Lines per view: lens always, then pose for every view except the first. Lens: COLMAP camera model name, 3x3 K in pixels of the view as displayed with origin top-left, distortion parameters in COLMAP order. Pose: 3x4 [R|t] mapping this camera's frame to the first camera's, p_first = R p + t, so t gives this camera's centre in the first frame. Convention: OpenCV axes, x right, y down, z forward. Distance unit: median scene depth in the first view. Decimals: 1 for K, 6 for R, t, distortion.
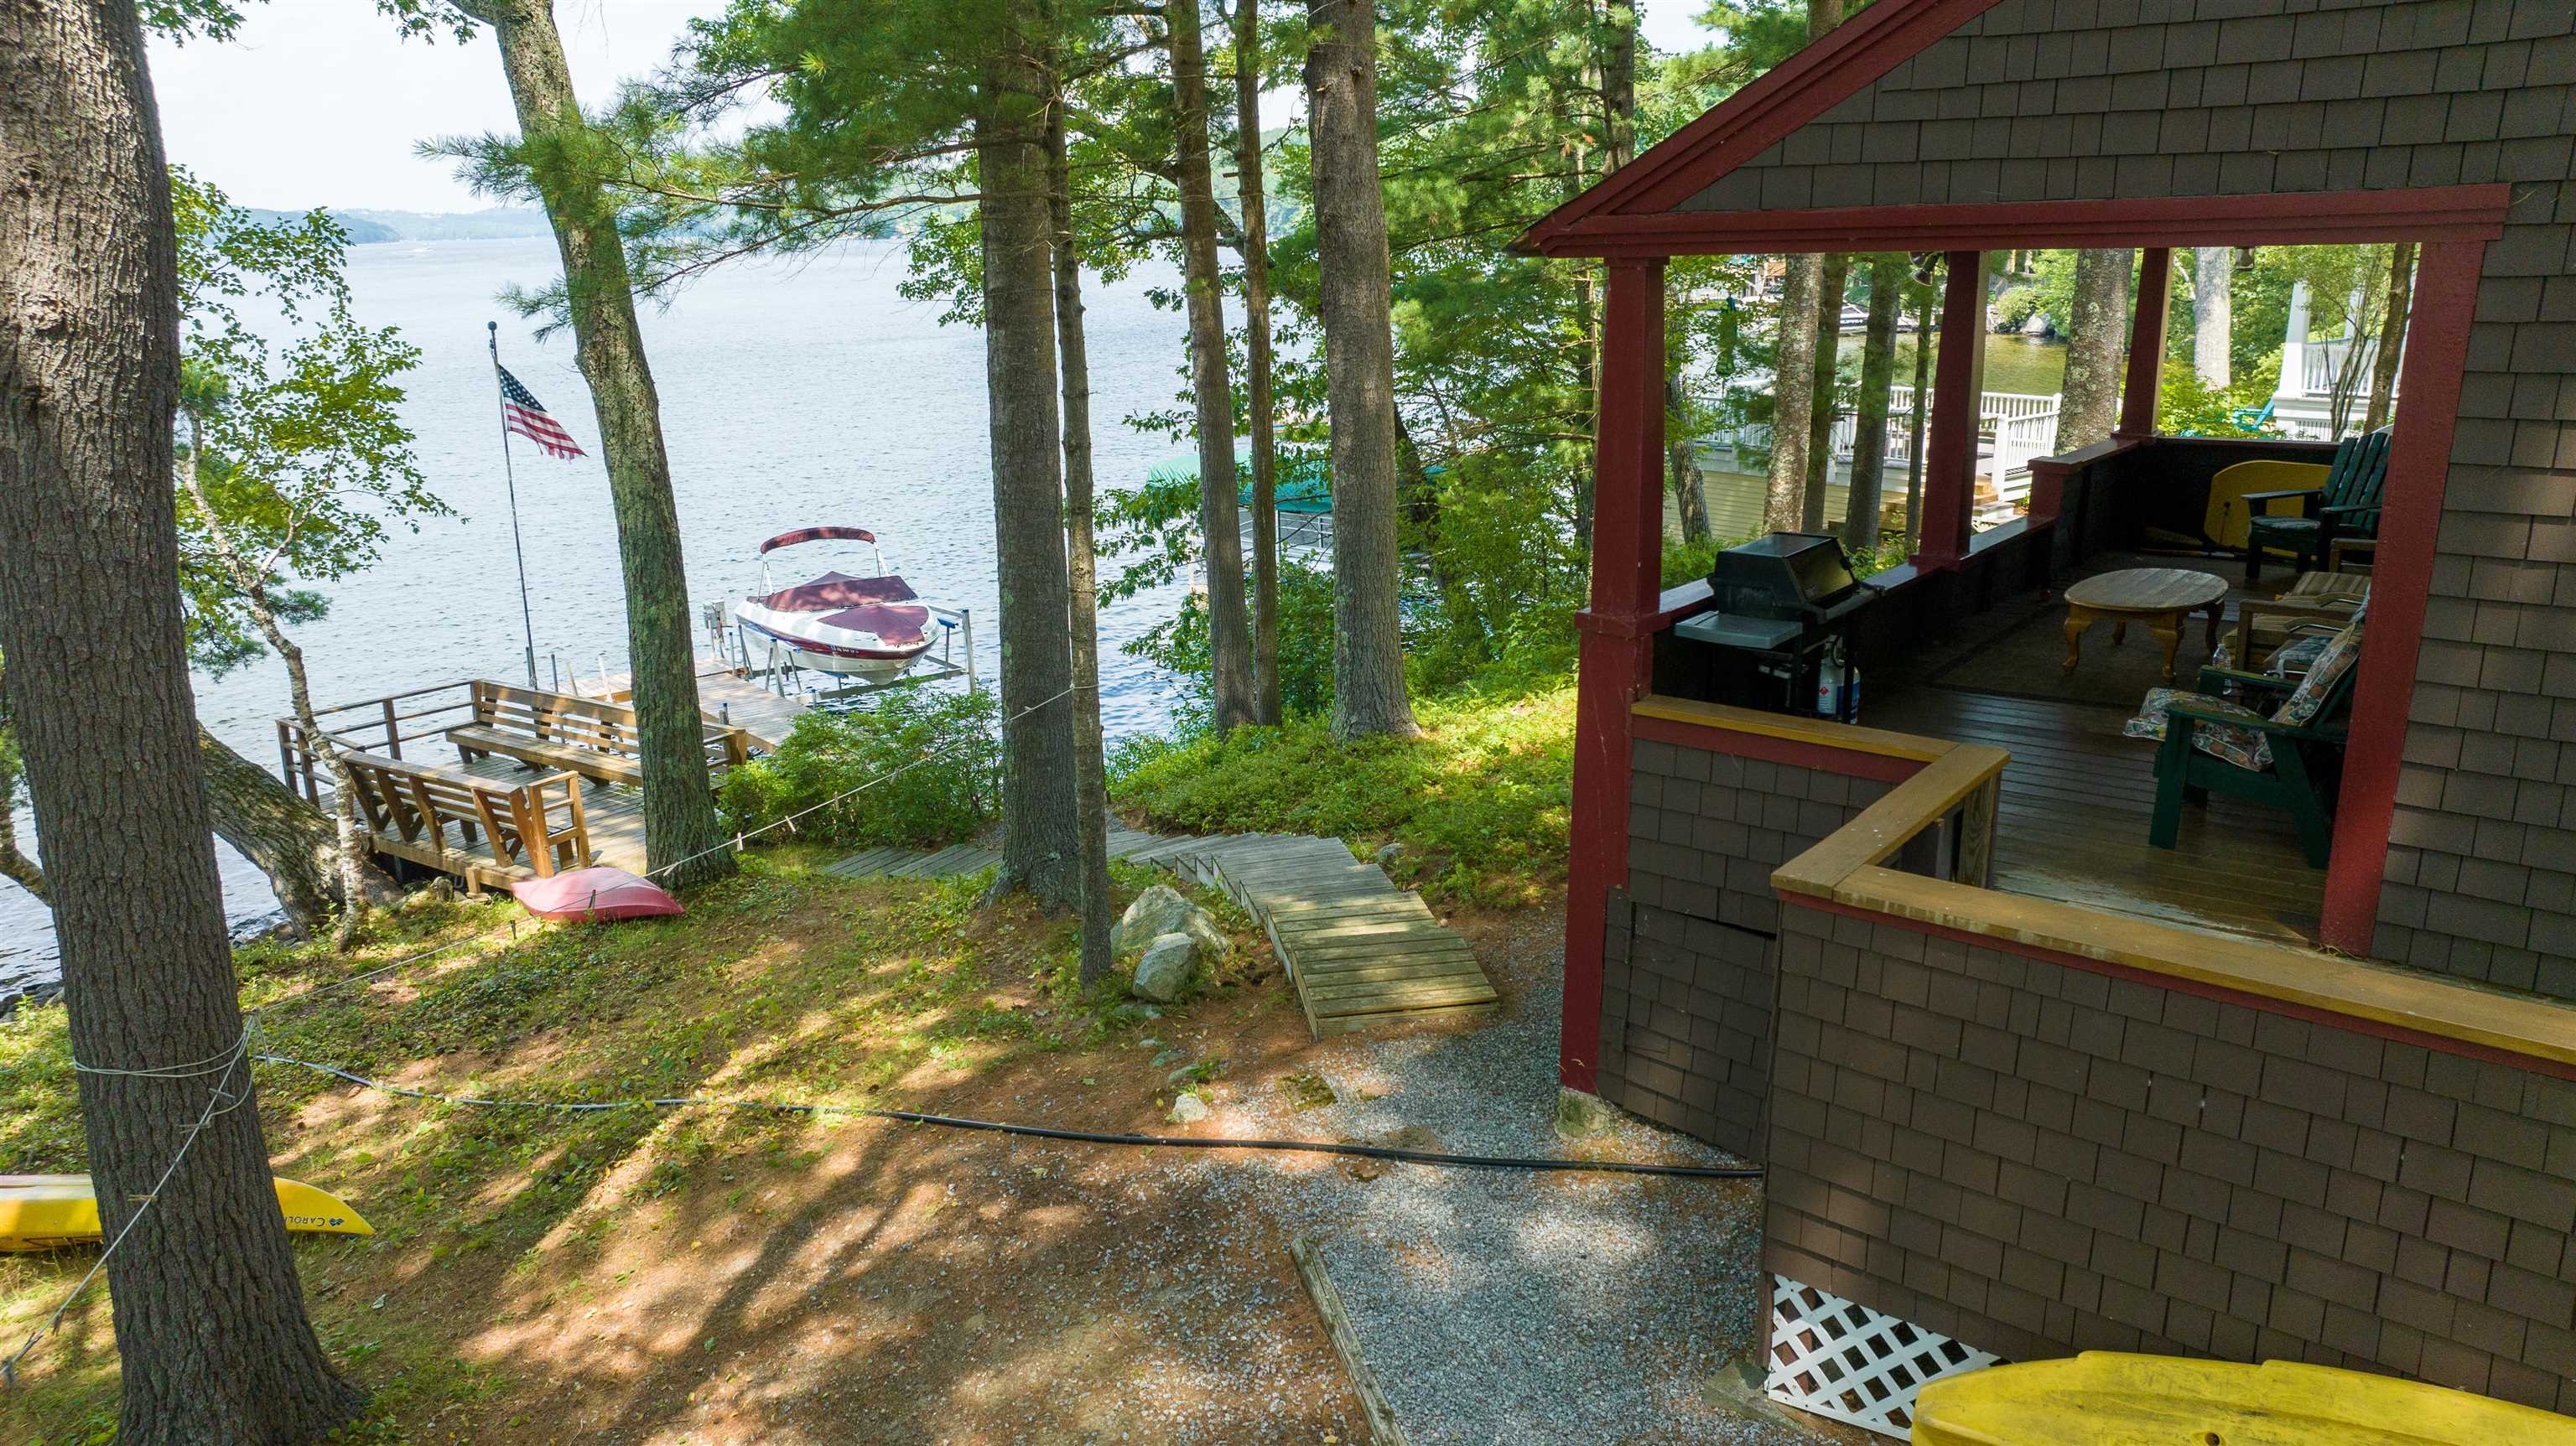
lens RADIAL K [[1797.2, 0, 1280.6], [0, 1797.2, 721.8], [0, 0, 1]] dist [-0.033469, 0.037052]
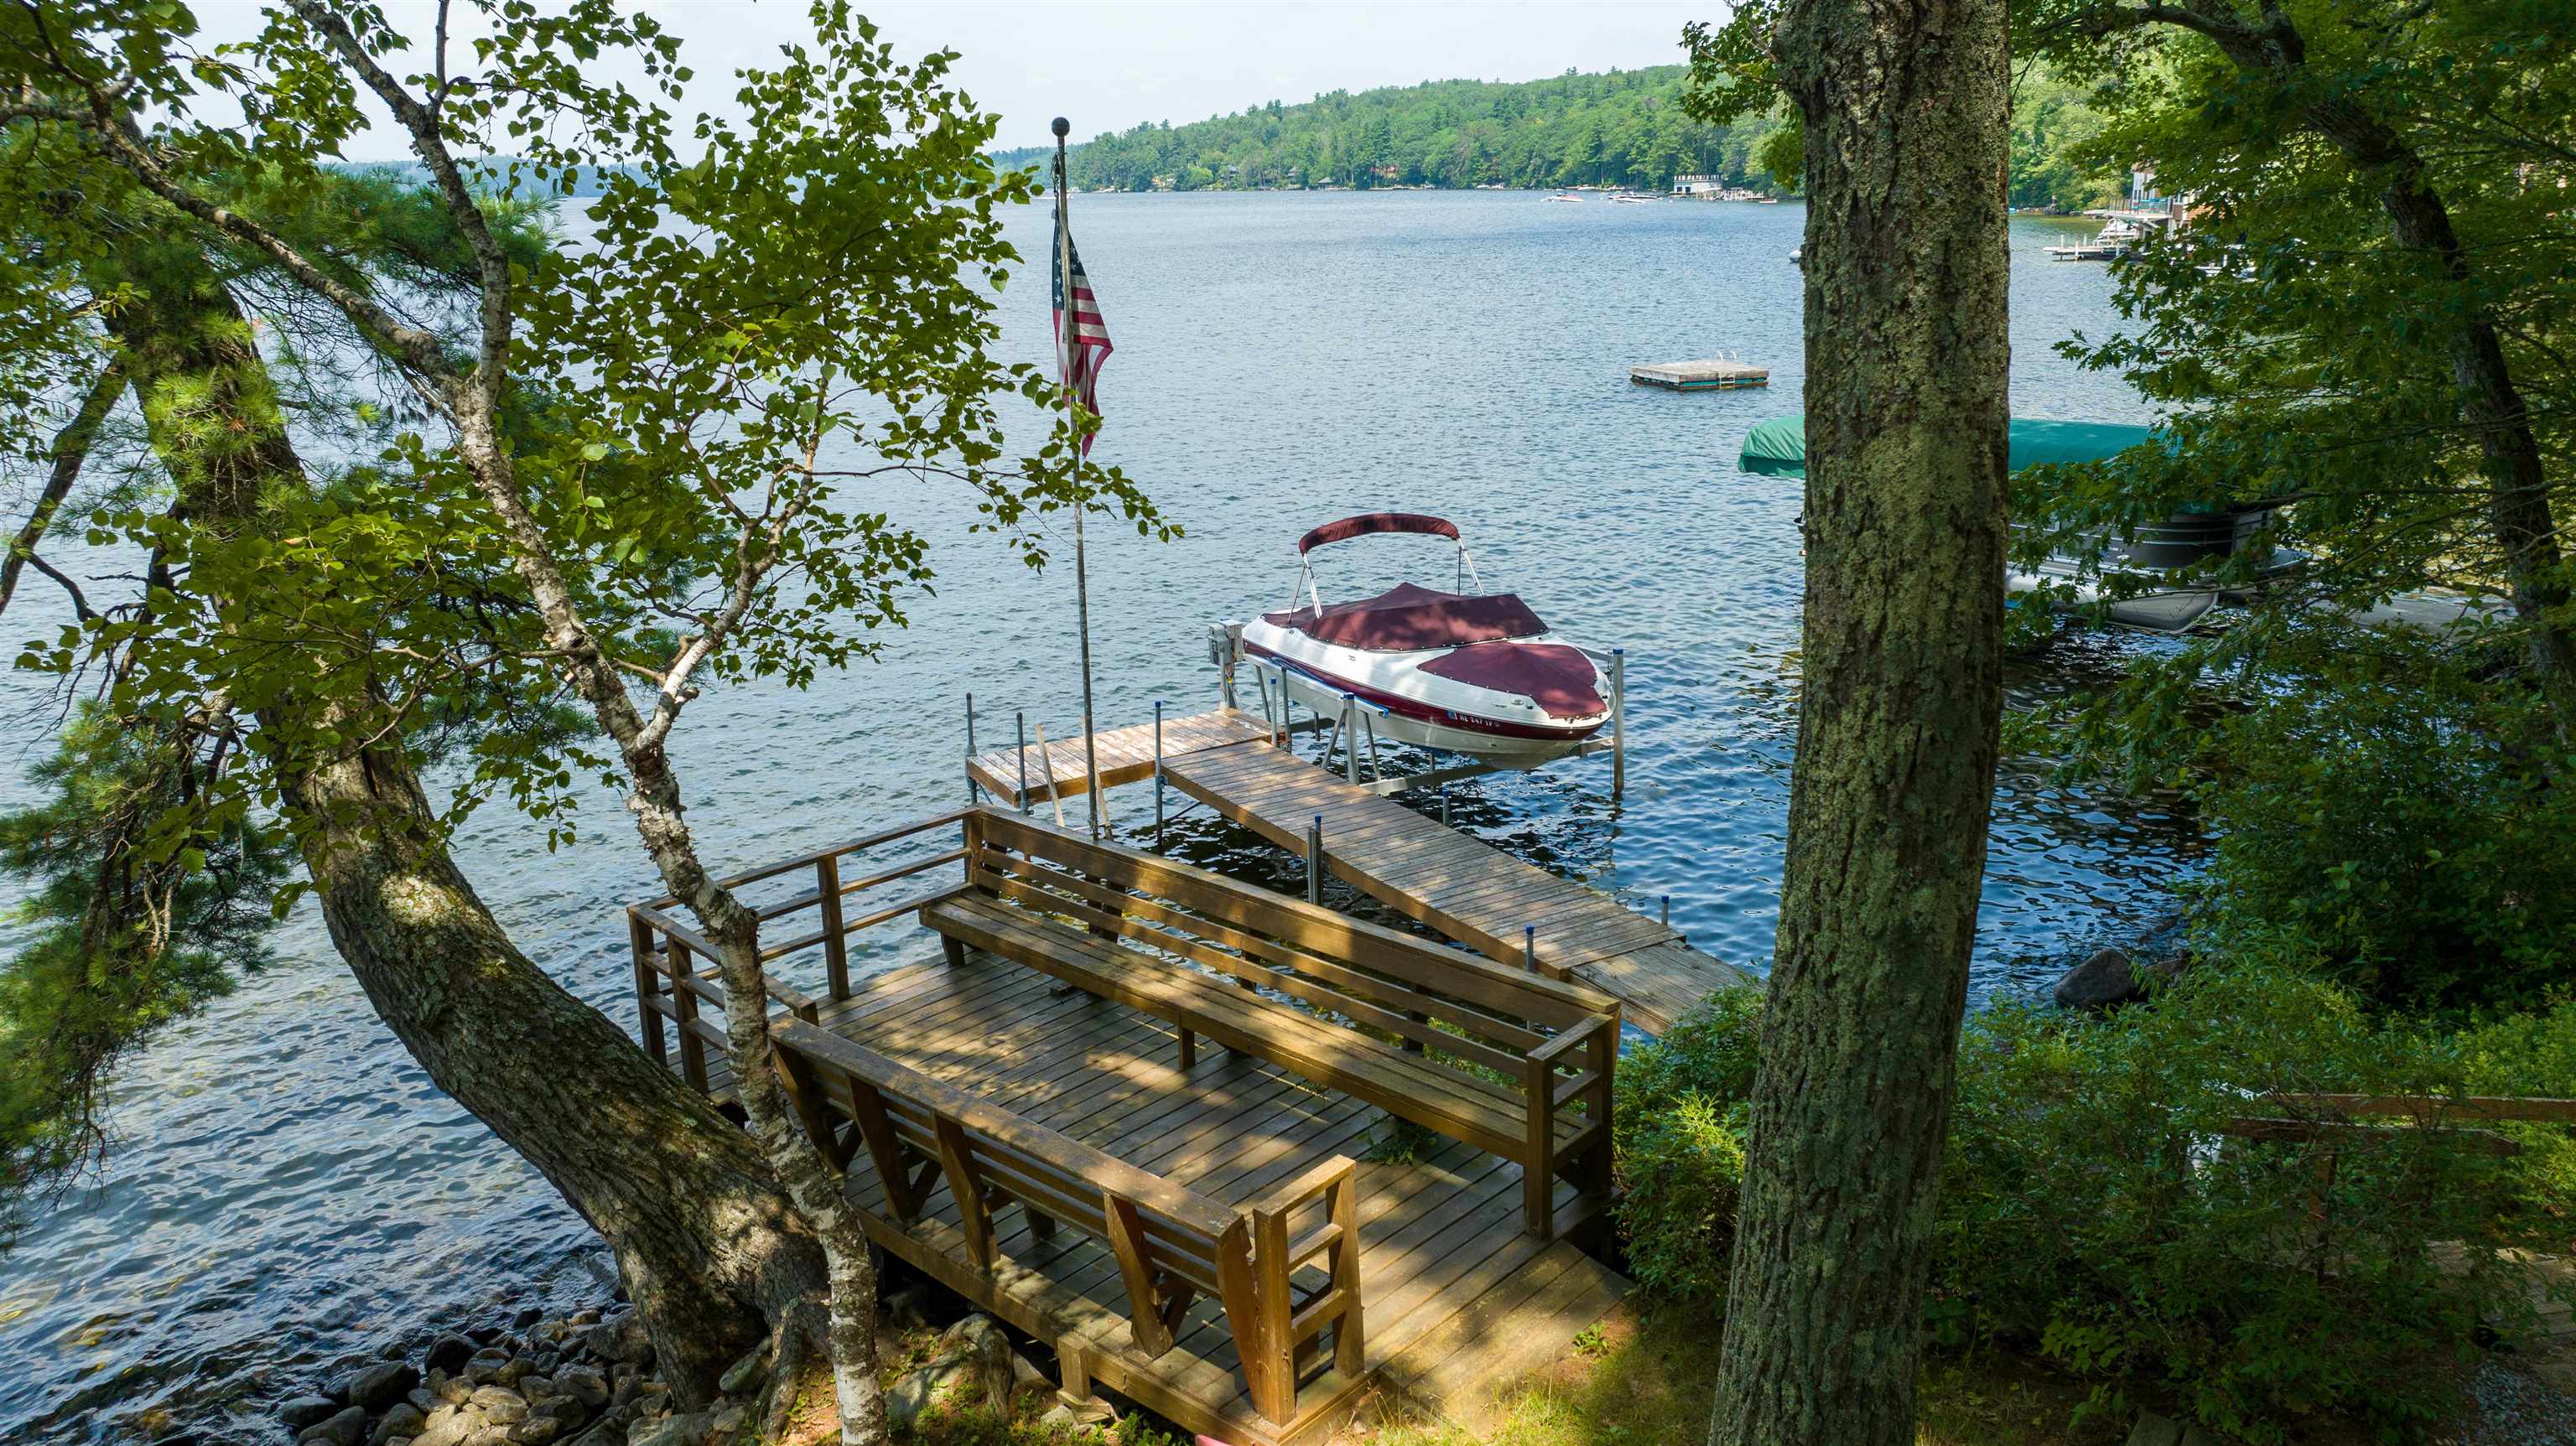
lens RADIAL K [[1797.2, 0, 1294.3], [0, 1797.2, 726.4], [0, 0, 1]] dist [-0.033469, 0.037052]
pose [[0.992294, 0.036922, -0.118277, -0.426047], [-0.034008, 0.999069, 0.026561, -0.096464], [0.119147, -0.022334, 0.992625, 0.699407]]
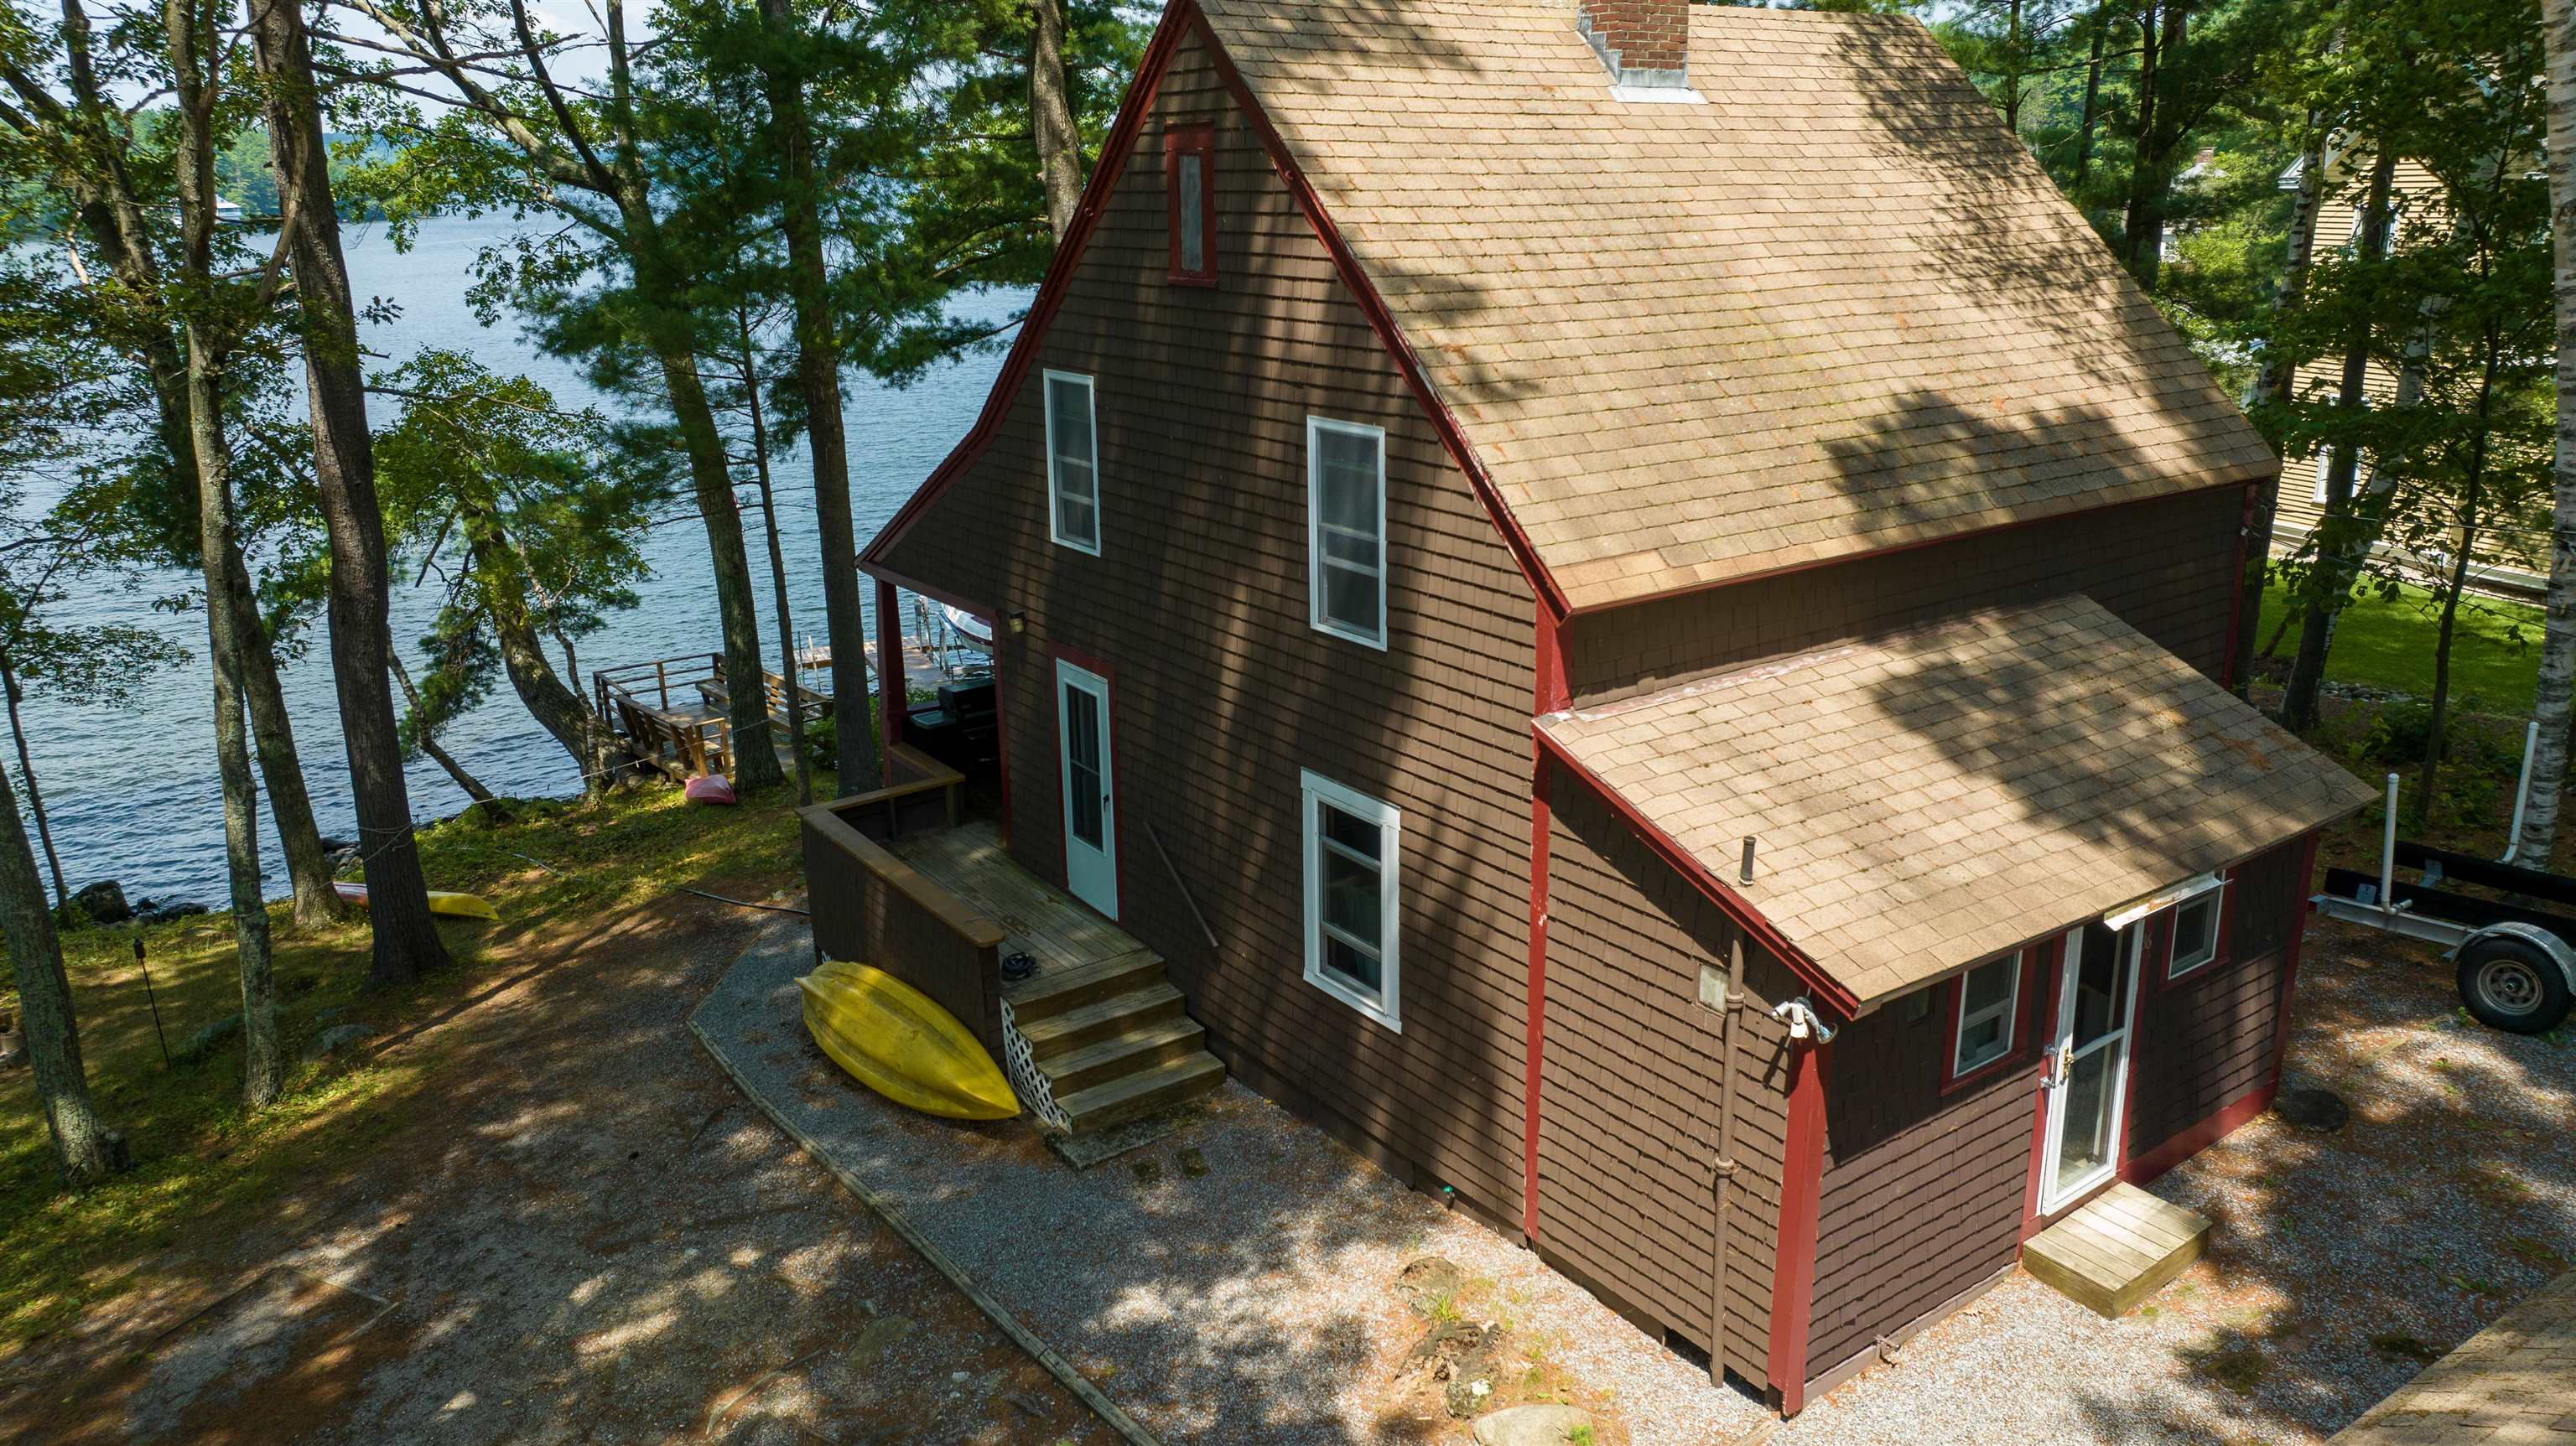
lens RADIAL K [[1797.2, 0, 1309.4], [0, 1797.2, 722.4], [0, 0, 1]] dist [-0.033469, 0.037052]
pose [[0.969351, 0.075720, -0.233721, 0.660971], [-0.068100, 0.996855, 0.040517, -0.091261], [0.236054, -0.023359, 0.971459, -0.650666]]
